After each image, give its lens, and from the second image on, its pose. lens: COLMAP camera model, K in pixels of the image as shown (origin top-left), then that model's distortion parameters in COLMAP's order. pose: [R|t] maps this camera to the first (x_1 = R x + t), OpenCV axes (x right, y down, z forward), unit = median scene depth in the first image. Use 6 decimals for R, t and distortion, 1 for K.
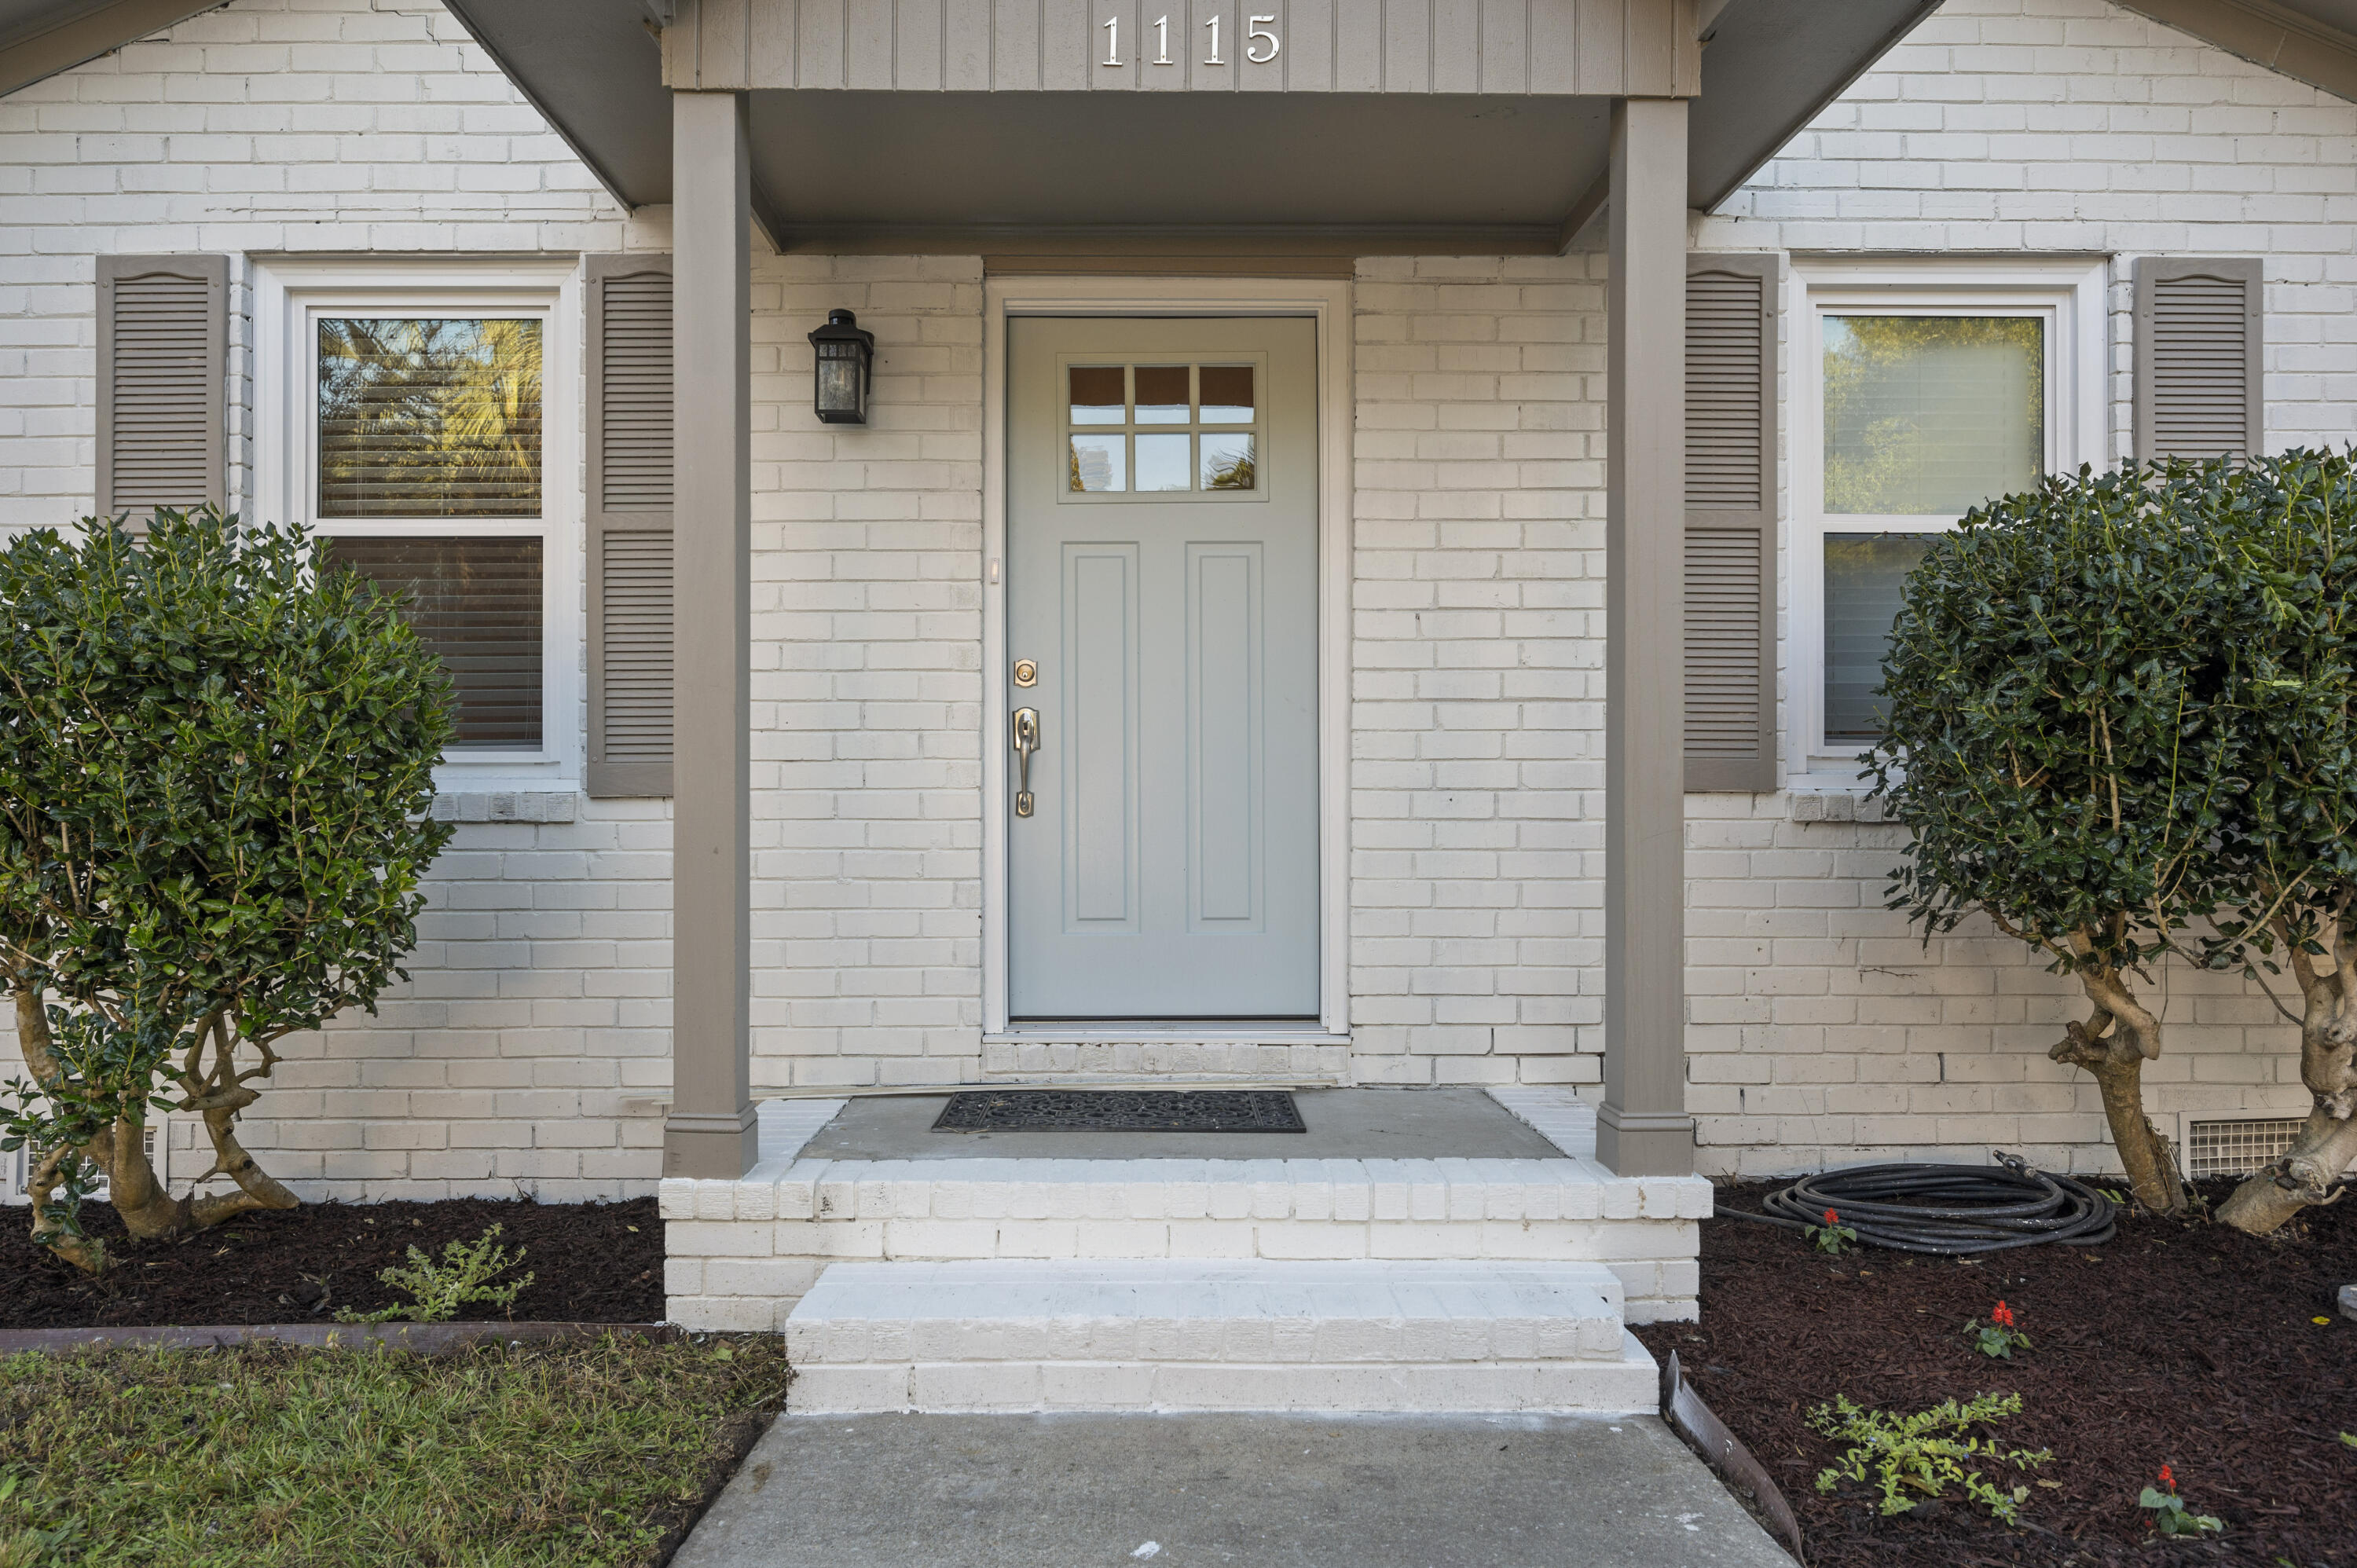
lens RADIAL K [[1624.6, 0, 1186.1], [0, 1624.6, 780.3], [0, 0, 1]] dist [0.003220, 0.000469]
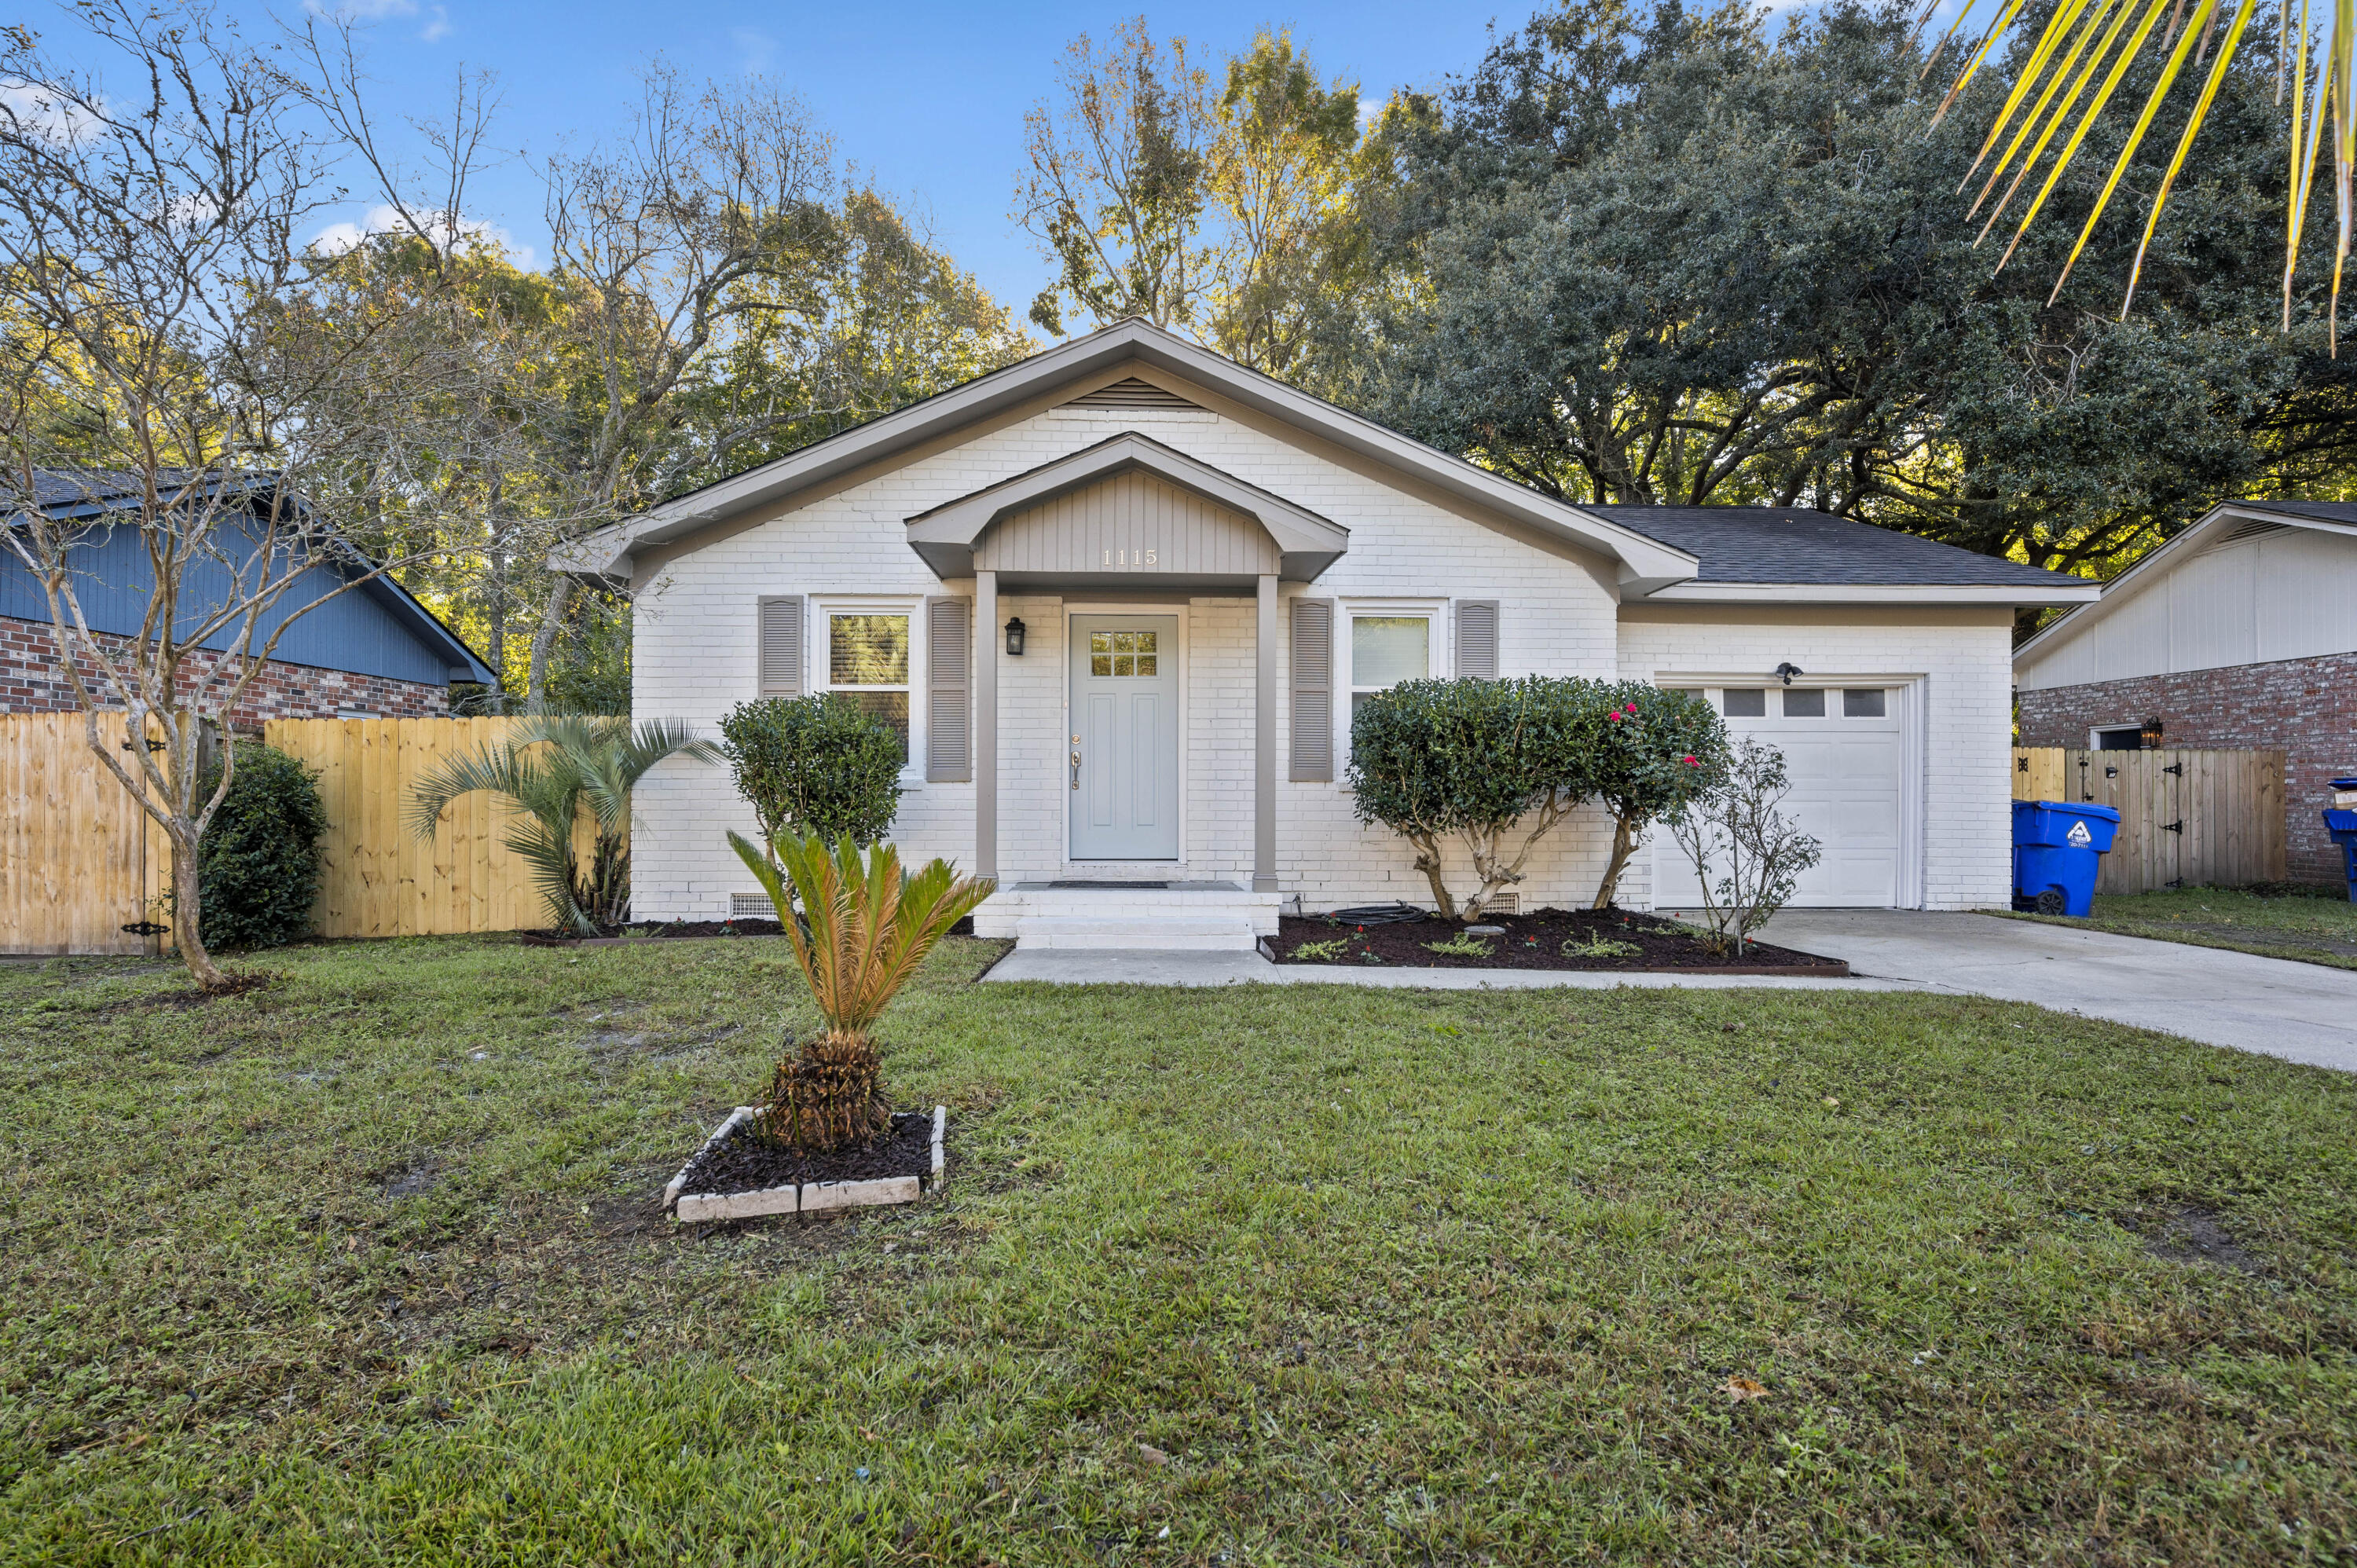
lens RADIAL K [[1158.0, 0, 1167.0], [0, 1158.0, 788.6], [0, 0, 1]] dist [-0.000553, -0.000006]
pose [[0.999963, 0.003371, 0.007950, 0.047965], [-0.003429, 0.999968, 0.007251, 0.006575], [-0.007925, -0.007278, 0.999942, -1.100735]]
